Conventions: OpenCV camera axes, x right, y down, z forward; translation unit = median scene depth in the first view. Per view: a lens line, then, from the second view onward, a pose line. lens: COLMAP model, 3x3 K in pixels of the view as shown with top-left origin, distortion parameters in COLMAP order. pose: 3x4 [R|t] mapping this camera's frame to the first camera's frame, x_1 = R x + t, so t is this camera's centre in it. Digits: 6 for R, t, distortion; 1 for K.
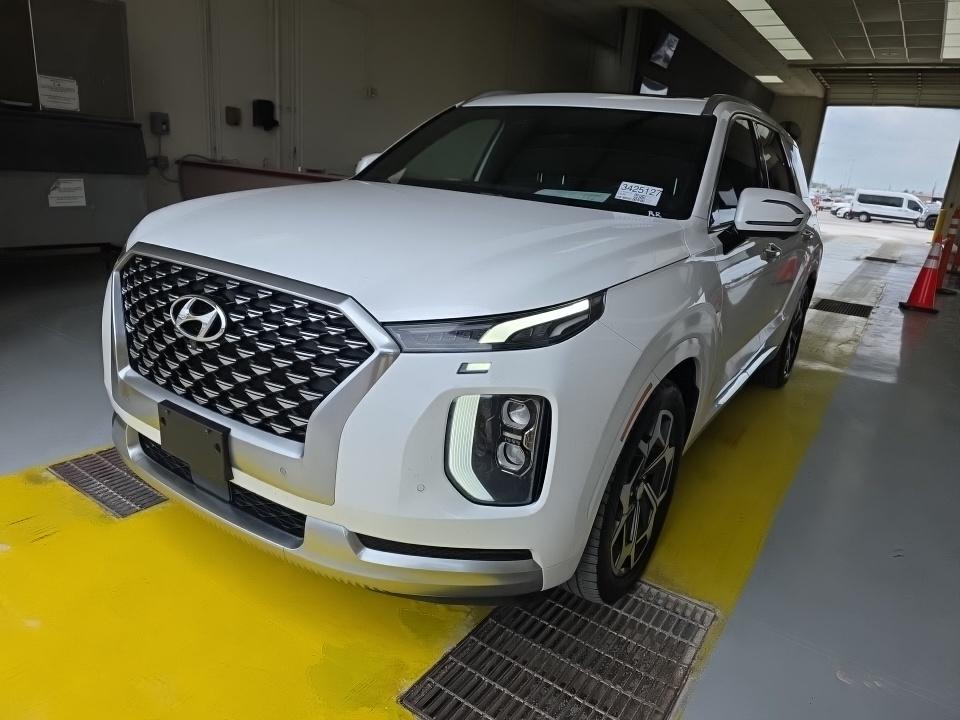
lens RADIAL K [[652.4, 0, 478.1], [0, 652.4, 352.9], [0, 0, 1]] dist [0.032810, -0.023376]
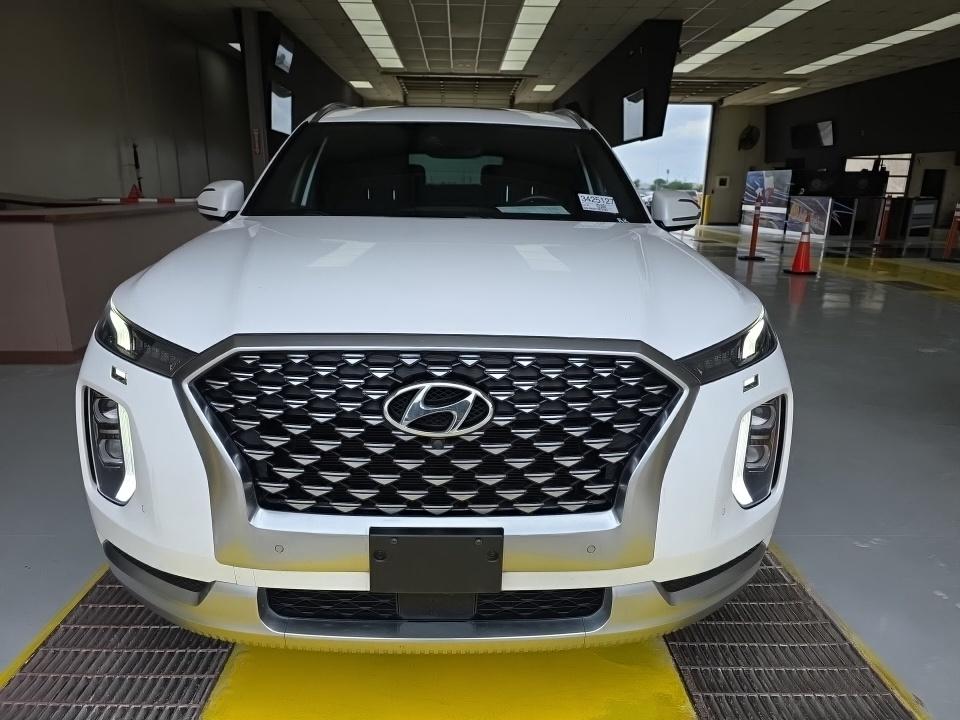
lens RADIAL K [[652.4, 0, 477.4], [0, 652.4, 363.1], [0, 0, 1]] dist [0.032810, -0.023376]
pose [[0.813919, -0.219435, 0.537944, -0.784989], [0.213474, 0.974114, 0.074365, -0.153148], [-0.540337, 0.054310, 0.839694, 0.297716]]
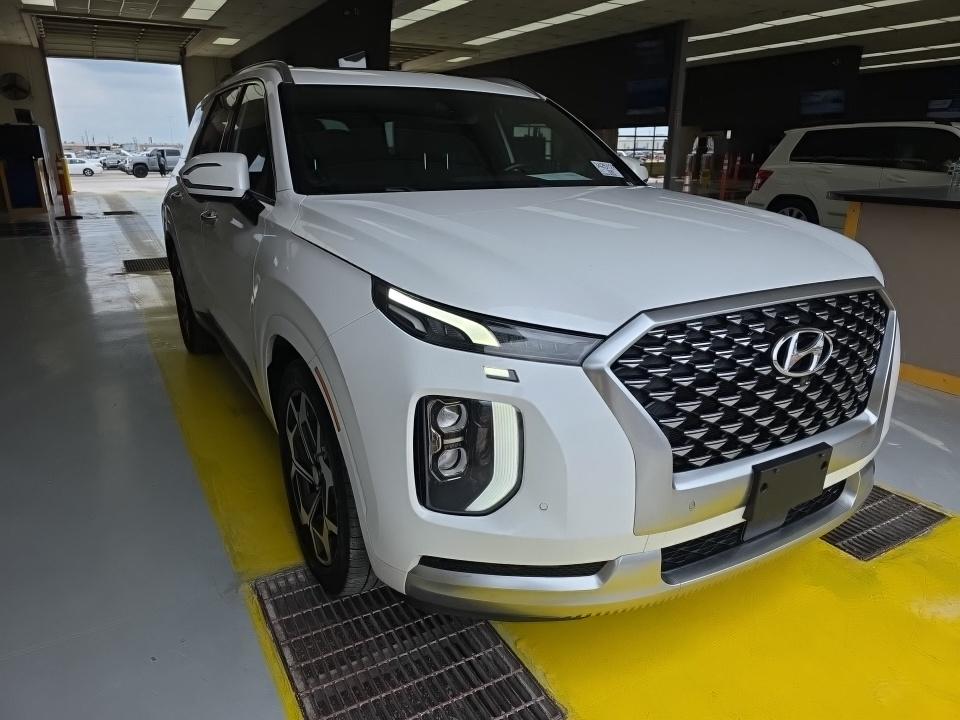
lens RADIAL K [[652.4, 0, 471.7], [0, 652.4, 358.1], [0, 0, 1]] dist [0.032810, -0.023376]
pose [[0.442048, -0.348141, 0.826675, -1.377253], [0.285027, 0.928360, 0.238551, -0.392736], [-0.850502, 0.130174, 0.509609, 0.904247]]
